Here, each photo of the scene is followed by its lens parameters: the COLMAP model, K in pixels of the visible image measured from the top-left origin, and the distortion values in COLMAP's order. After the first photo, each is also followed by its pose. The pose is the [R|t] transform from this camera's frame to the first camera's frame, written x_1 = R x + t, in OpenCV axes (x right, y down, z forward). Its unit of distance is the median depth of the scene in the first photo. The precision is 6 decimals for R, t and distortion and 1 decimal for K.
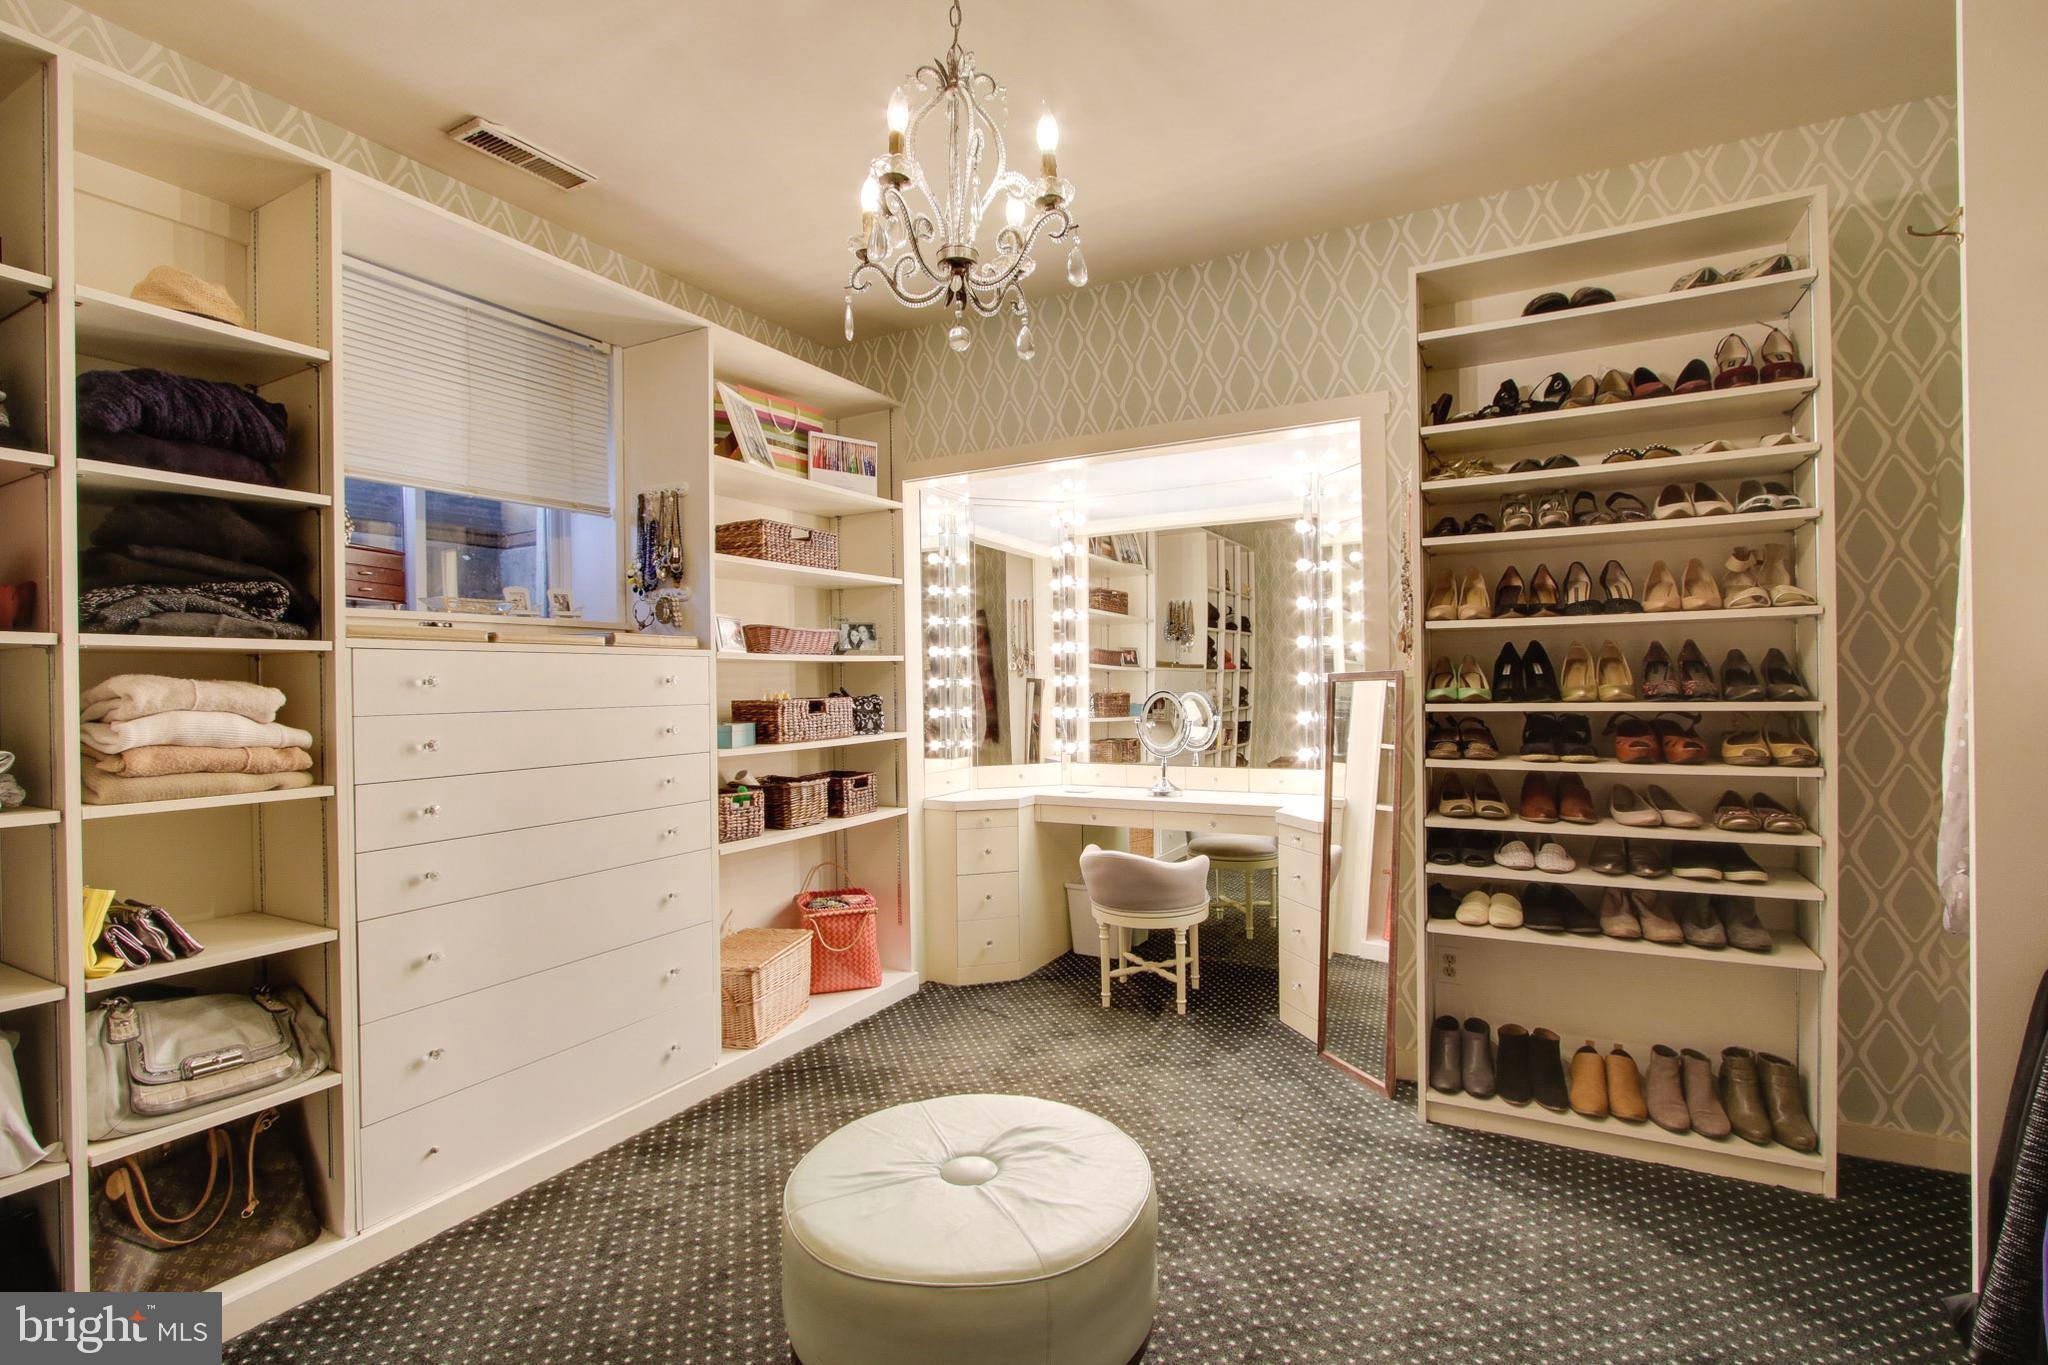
lens RADIAL K [[971.7, 0, 1028.5], [0, 971.7, 676.9], [0, 0, 1]] dist [0.000605, 0.000366]
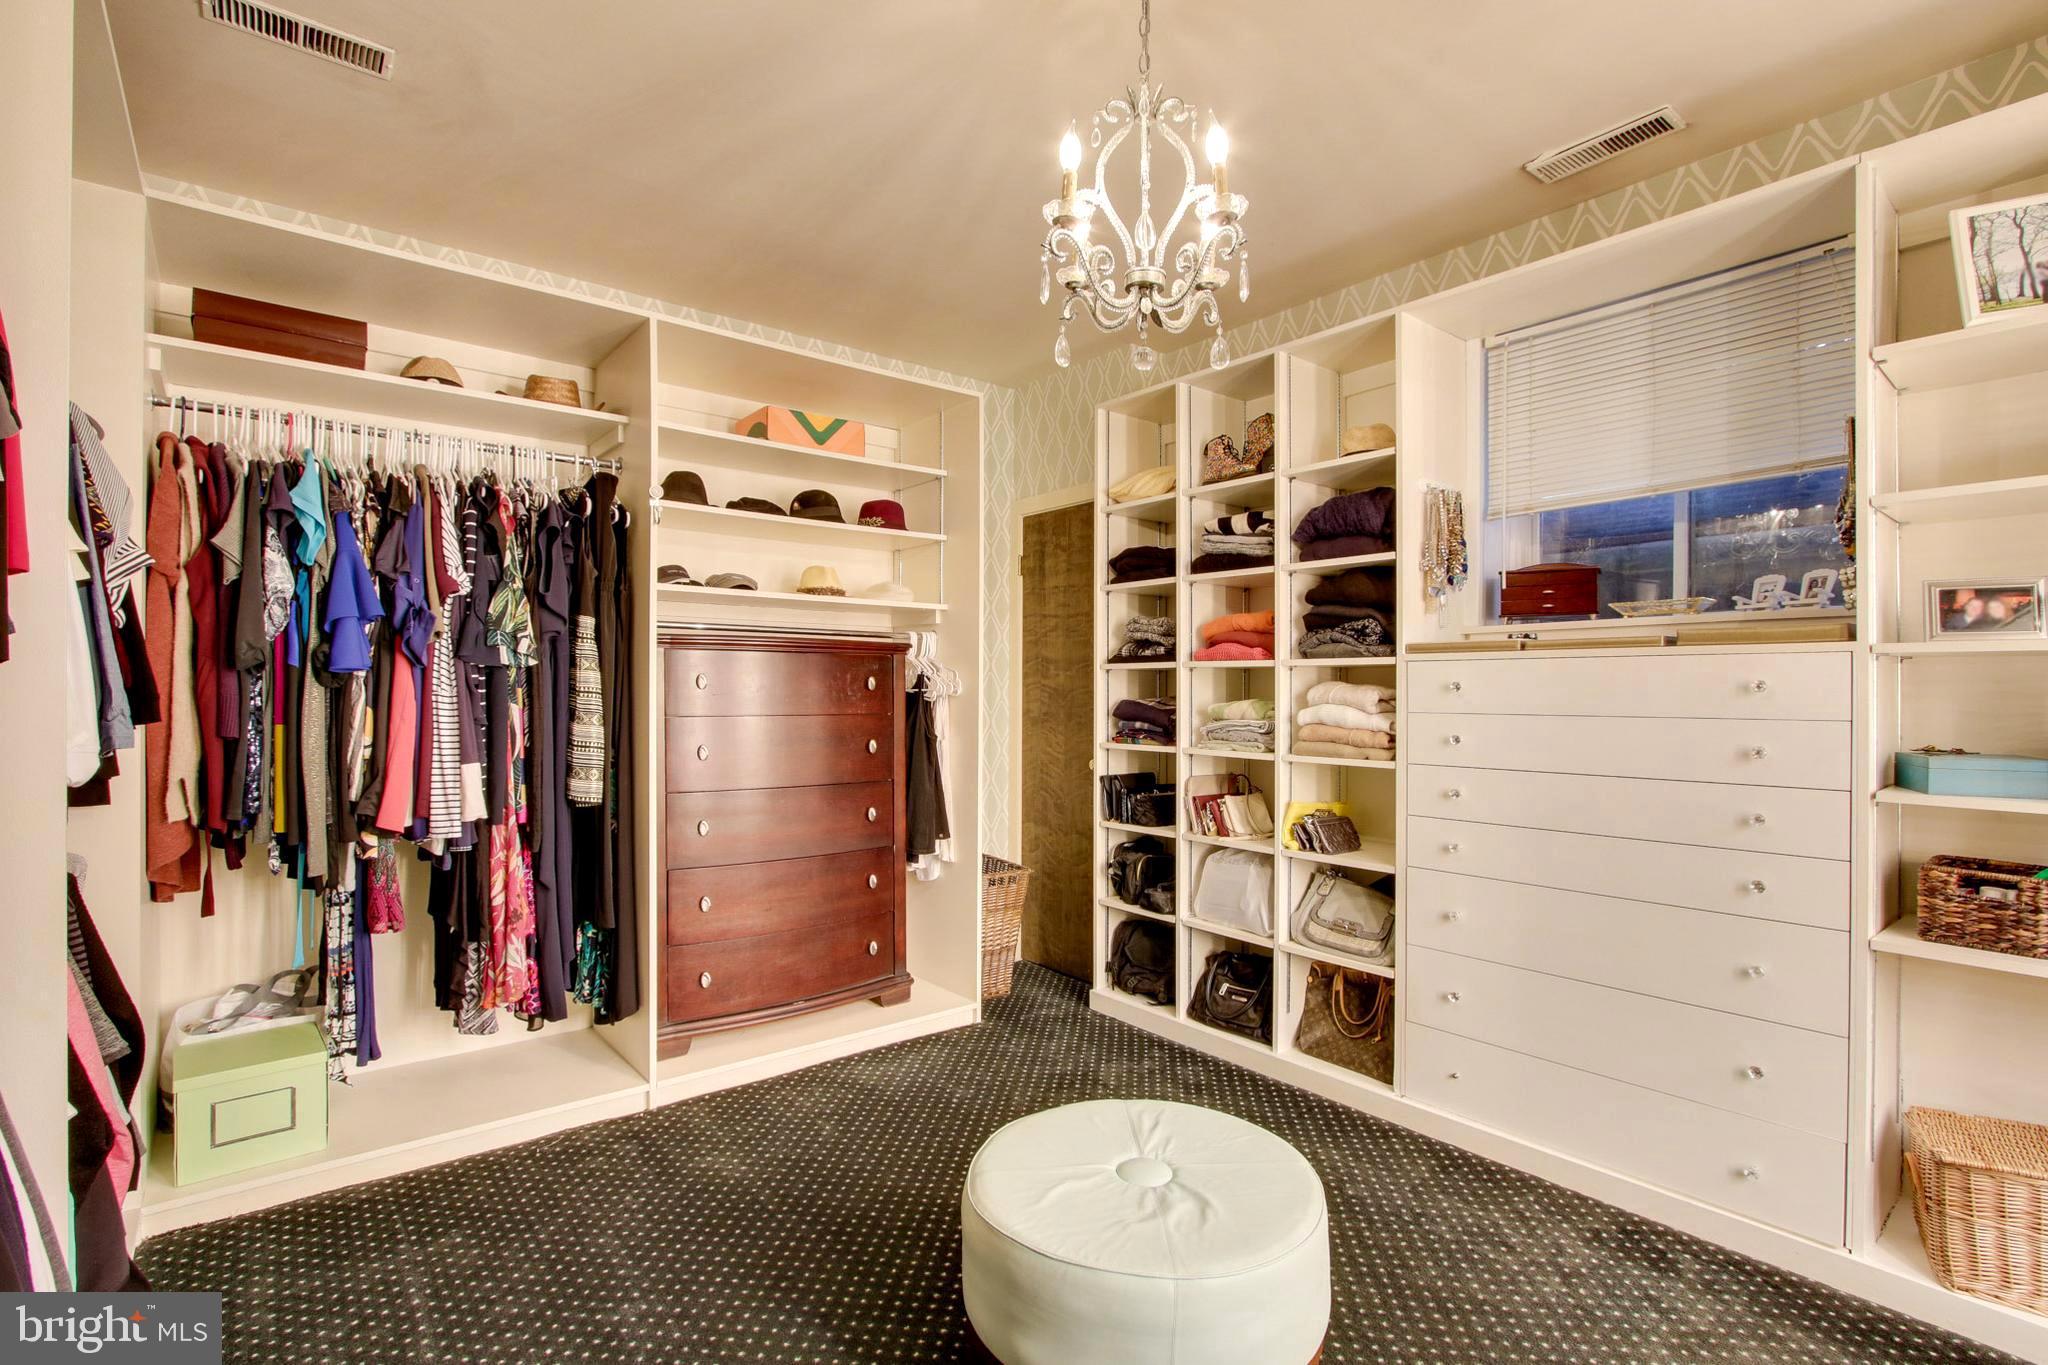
lens RADIAL K [[971.7, 0, 1028.4], [0, 971.7, 692.9], [0, 0, 1]] dist [0.000605, 0.000366]
pose [[-0.393824, 0.007558, -0.919155, 0.766737], [0.001640, 0.999970, 0.007520, 0.003357], [0.919185, 0.001455, -0.393824, 1.081577]]
